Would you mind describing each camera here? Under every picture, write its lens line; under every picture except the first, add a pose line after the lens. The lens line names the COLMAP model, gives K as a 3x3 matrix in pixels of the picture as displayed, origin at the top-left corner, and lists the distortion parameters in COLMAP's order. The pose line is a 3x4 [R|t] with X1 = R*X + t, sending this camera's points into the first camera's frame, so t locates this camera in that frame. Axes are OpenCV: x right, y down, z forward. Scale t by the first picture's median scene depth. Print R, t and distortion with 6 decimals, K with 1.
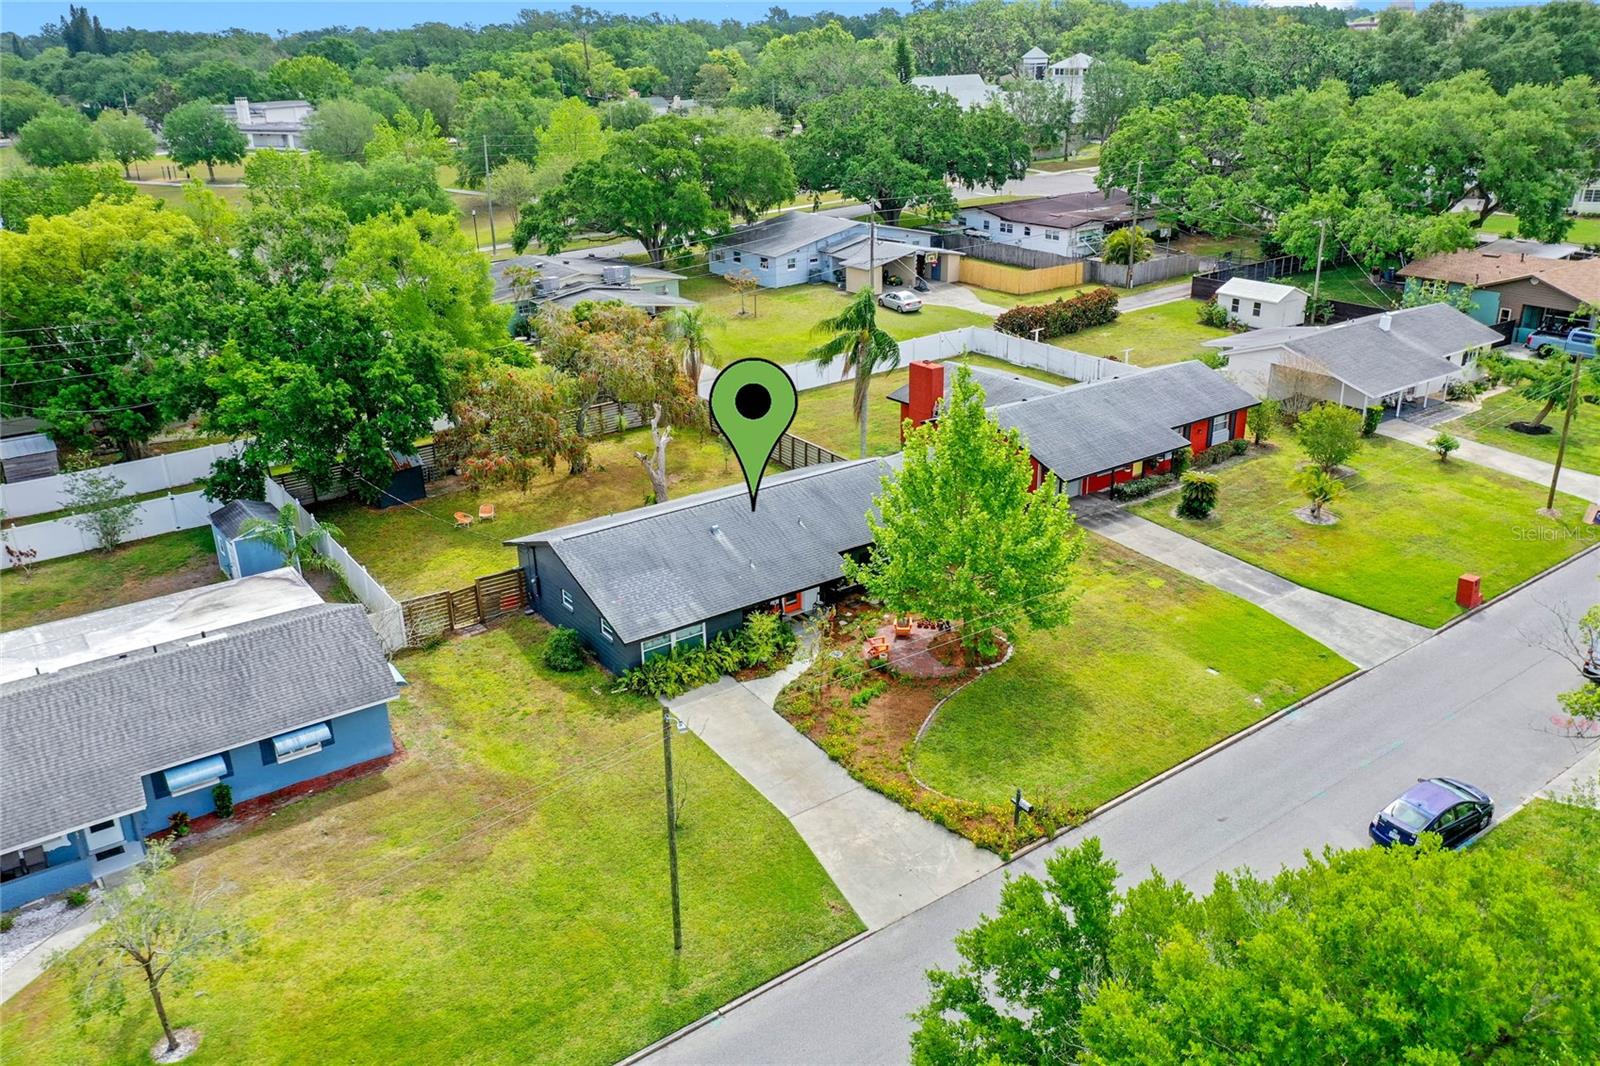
lens RADIAL K [[1274.7, 0, 800.3], [0, 1274.7, 505.2], [0, 0, 1]] dist [0.003667, -0.004229]
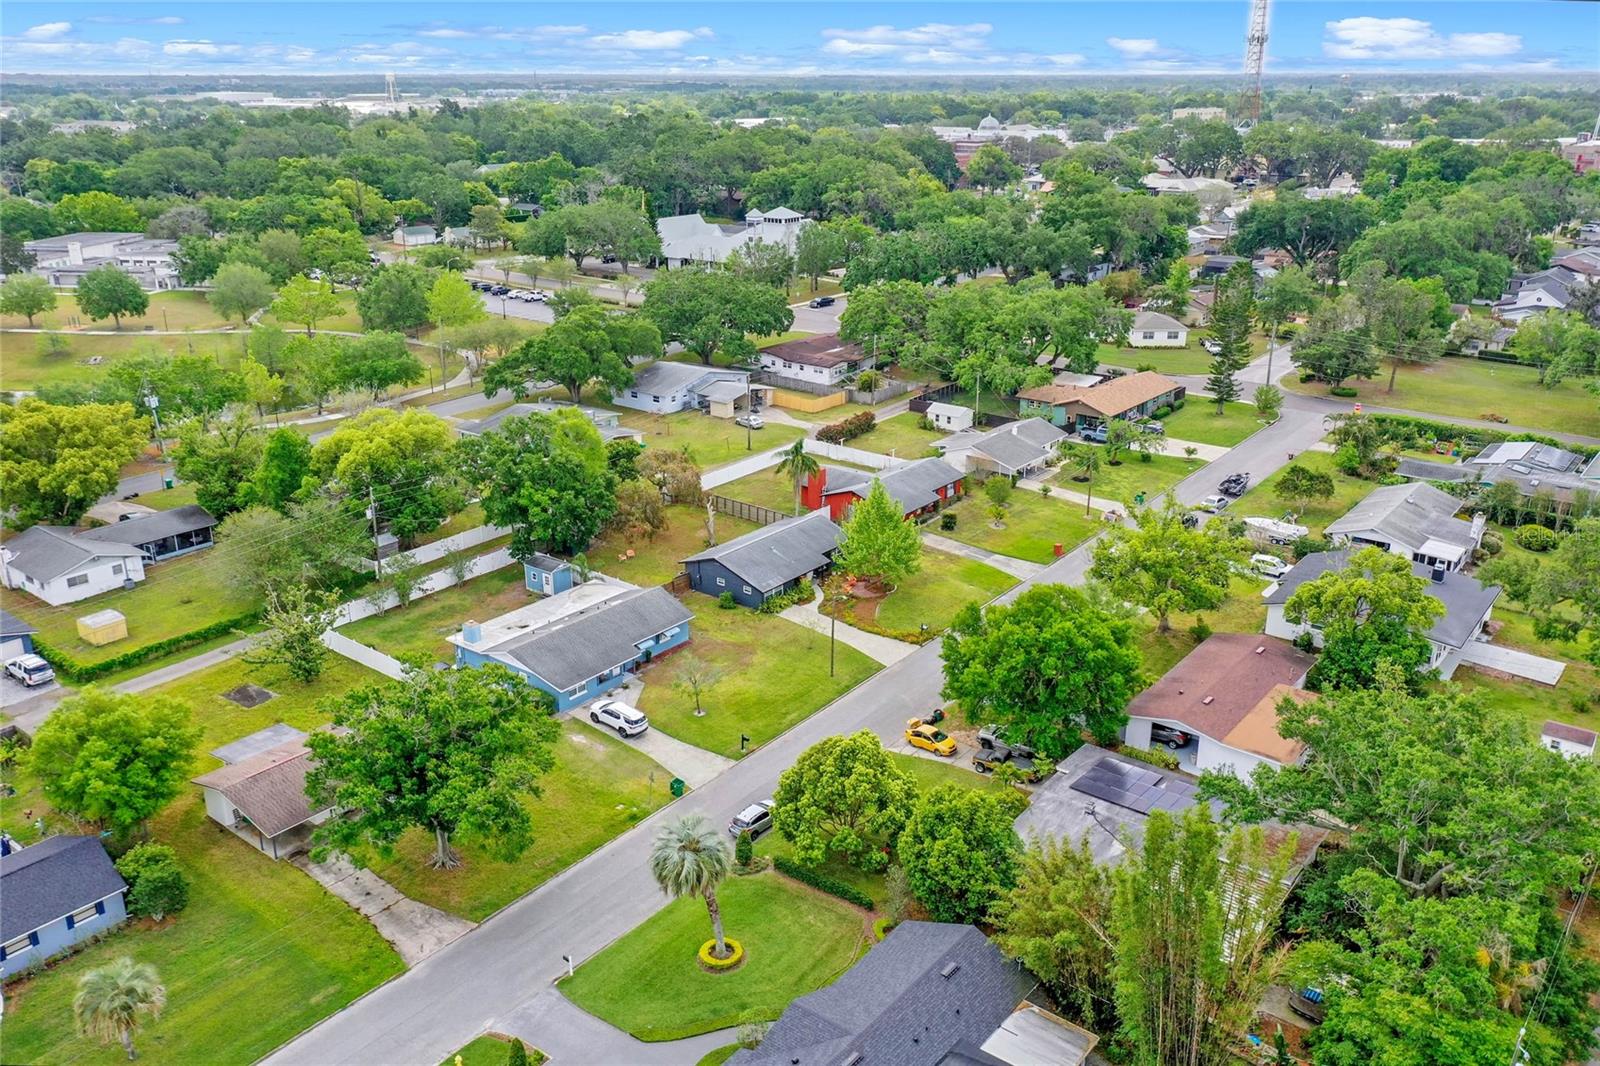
lens RADIAL K [[1255.1, 0, 800.0], [0, 1255.1, 533.0], [0, 0, 1]] dist [0.008741, -0.003526]
pose [[0.961429, -0.076014, 0.264341, -0.482133], [0.080396, 0.996746, -0.005783, 0.005666], [-0.263042, 0.026812, 0.964412, -0.979315]]
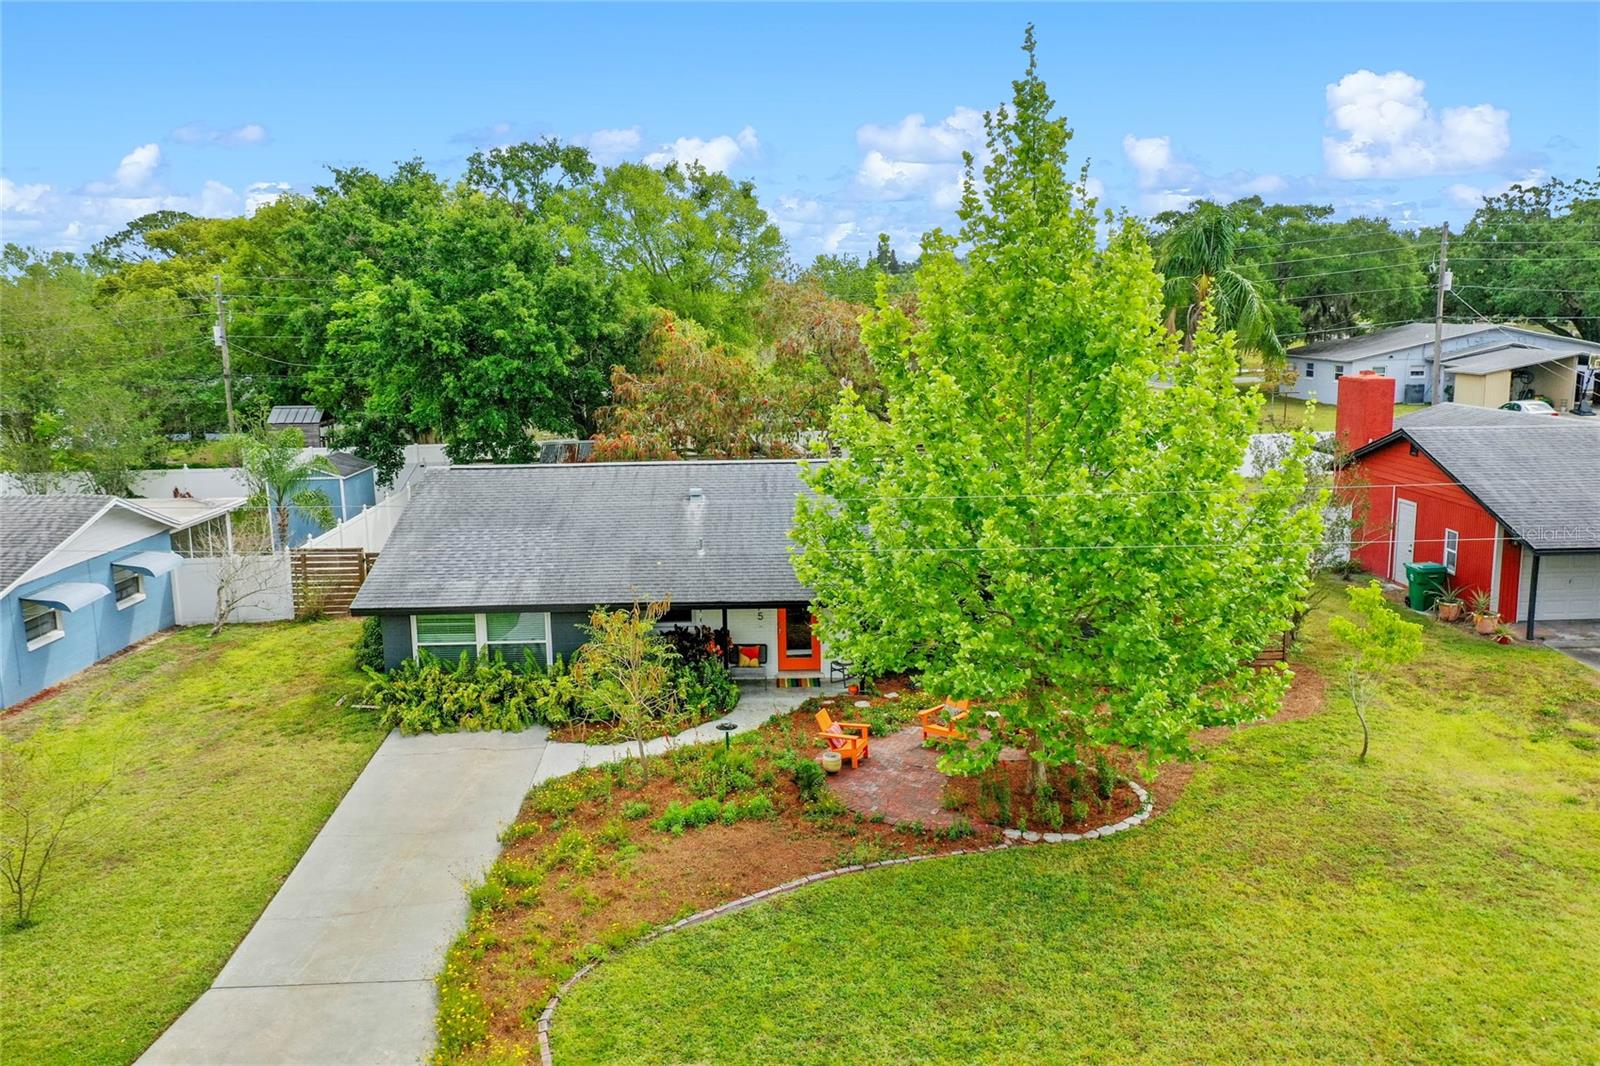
lens RADIAL K [[1255.1, 0, 800.0], [0, 1255.1, 533.0], [0, 0, 1]] dist [0.008741, -0.003526]
pose [[0.825058, 0.103484, -0.555492, 0.207281], [-0.196994, 0.974087, -0.111124, 0.065049], [0.529598, 0.201112, 0.824063, 0.432276]]
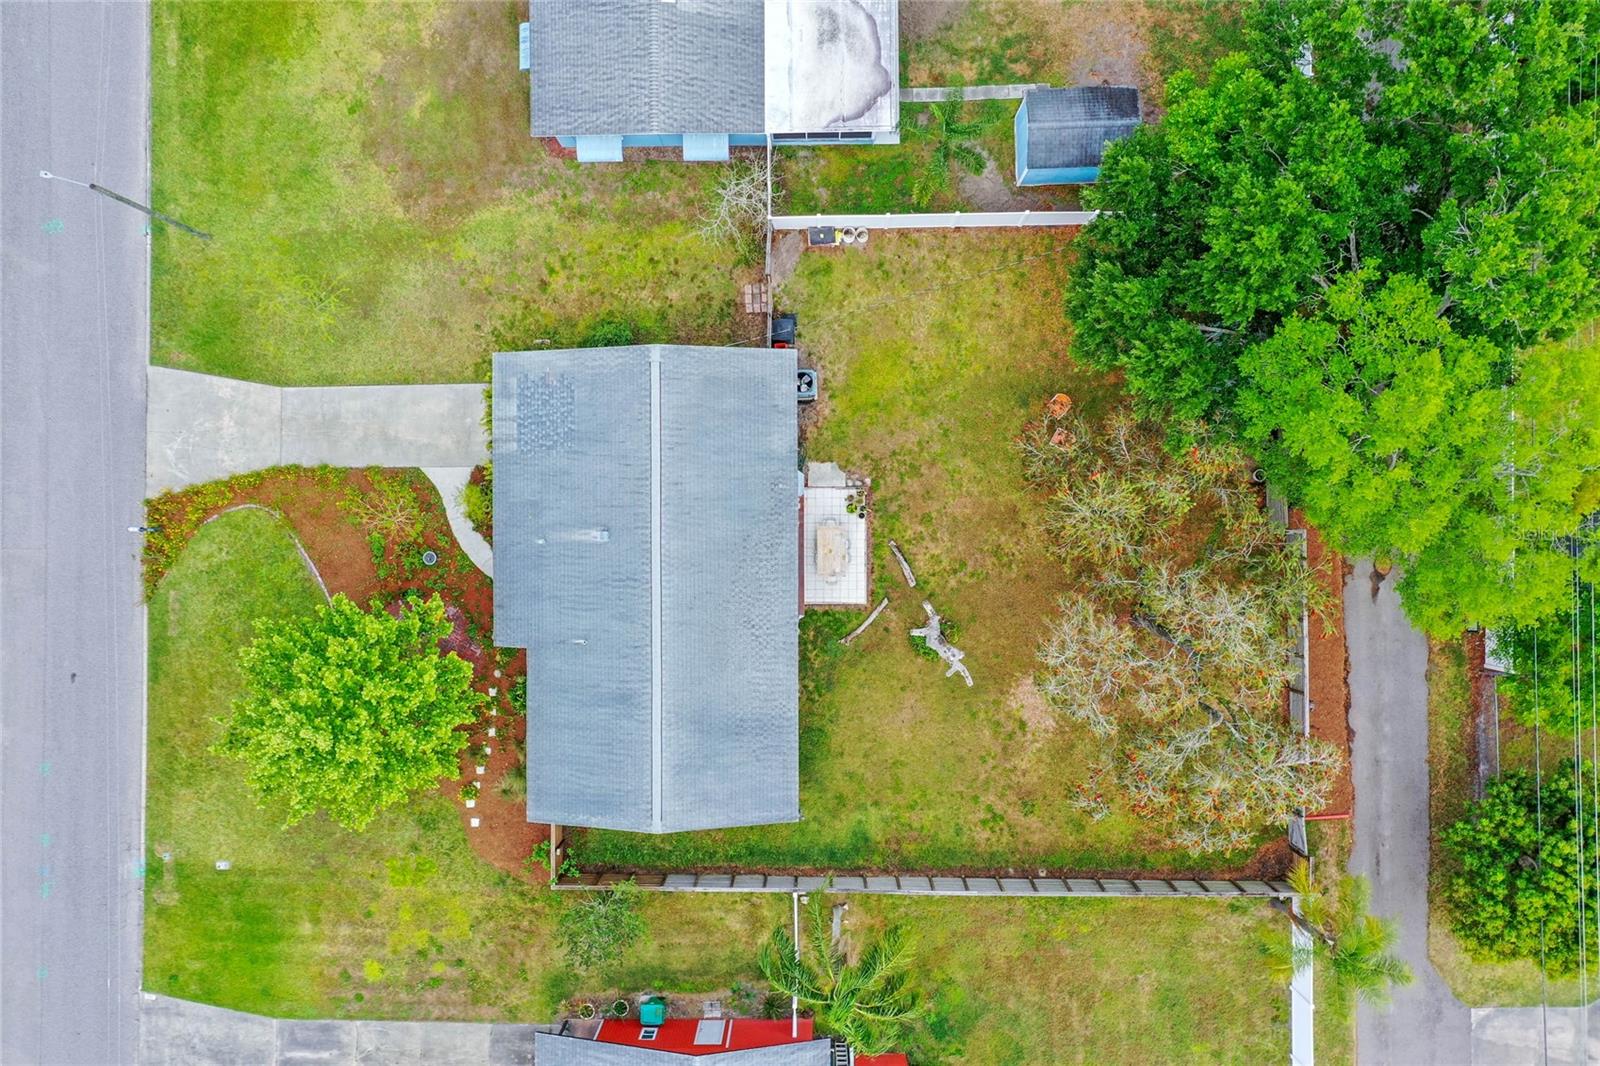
lens RADIAL K [[1255.1, 0, 800.0], [0, 1255.1, 533.0], [0, 0, 1]] dist [0.008741, -0.003526]
pose [[-0.583310, 0.811665, 0.030818, -0.128137], [-0.260965, -0.223205, 0.939189, -0.601585], [0.769186, 0.539796, 0.342014, 0.610344]]
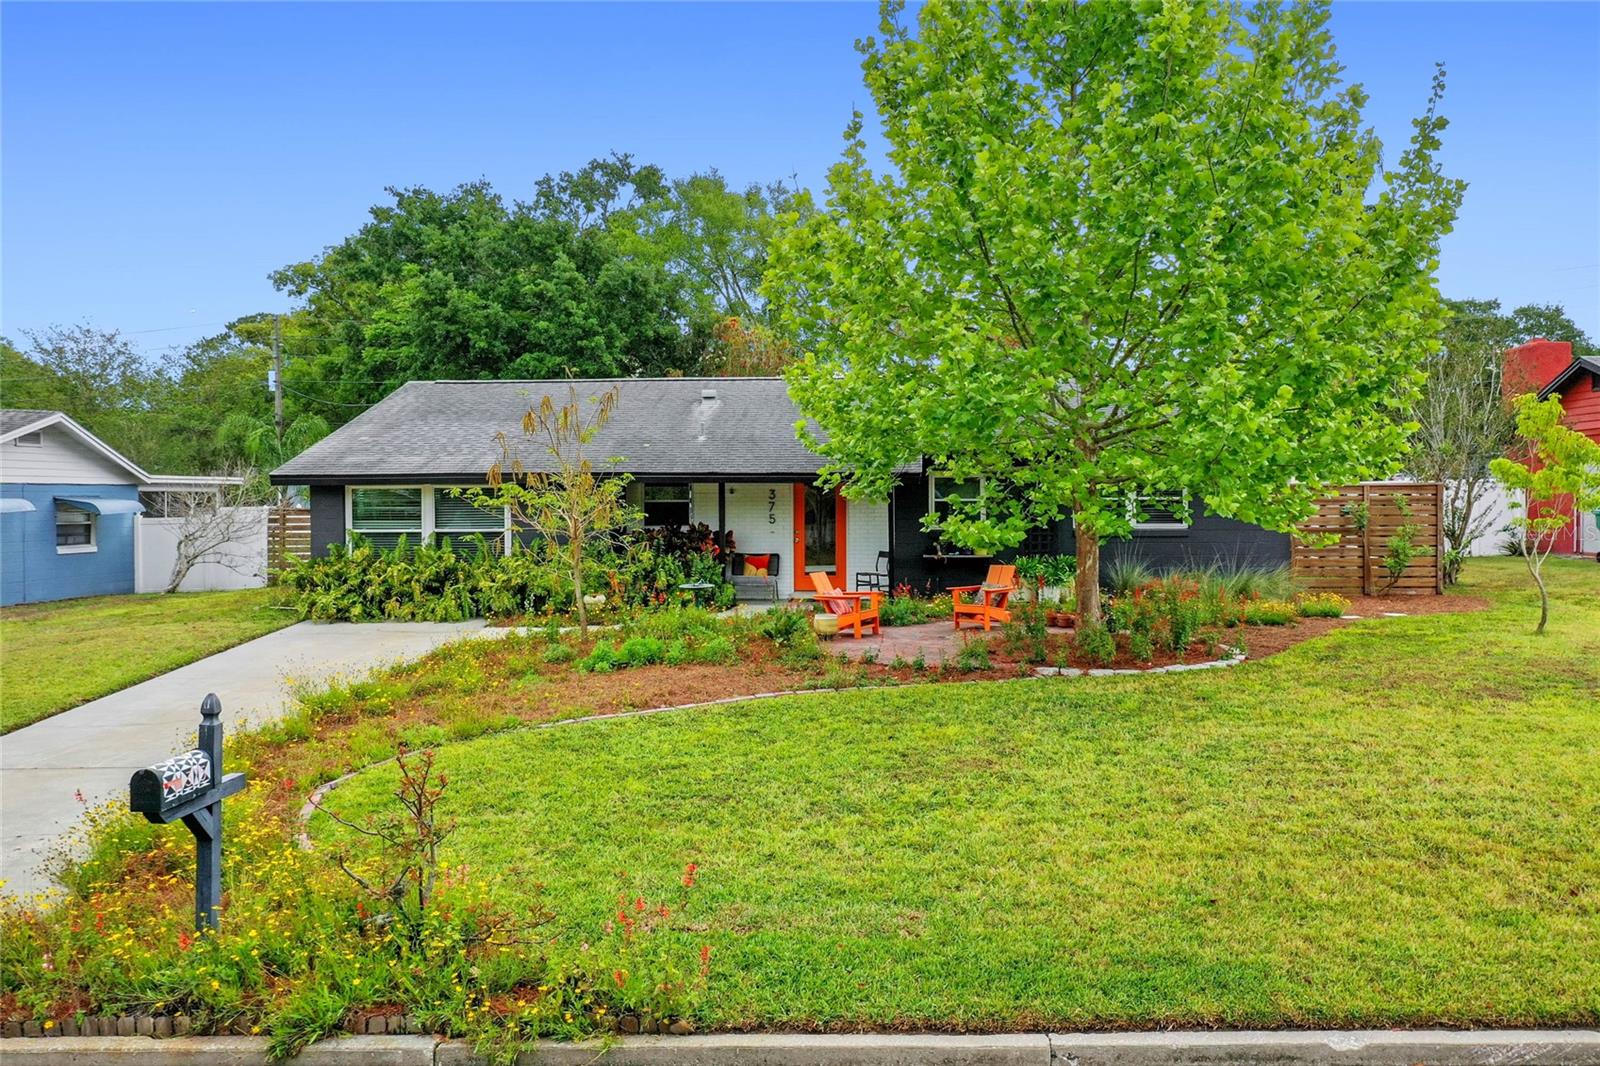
lens RADIAL K [[1323.2, 0, 840.1], [0, 1323.2, 531.9], [0, 0, 1]] dist [0.002014, 0.000498]
pose [[0.779628, 0.027882, -0.625623, 0.206037], [-0.225340, 0.944584, -0.238713, 0.127408], [0.584297, 0.327085, 0.742706, 0.513510]]
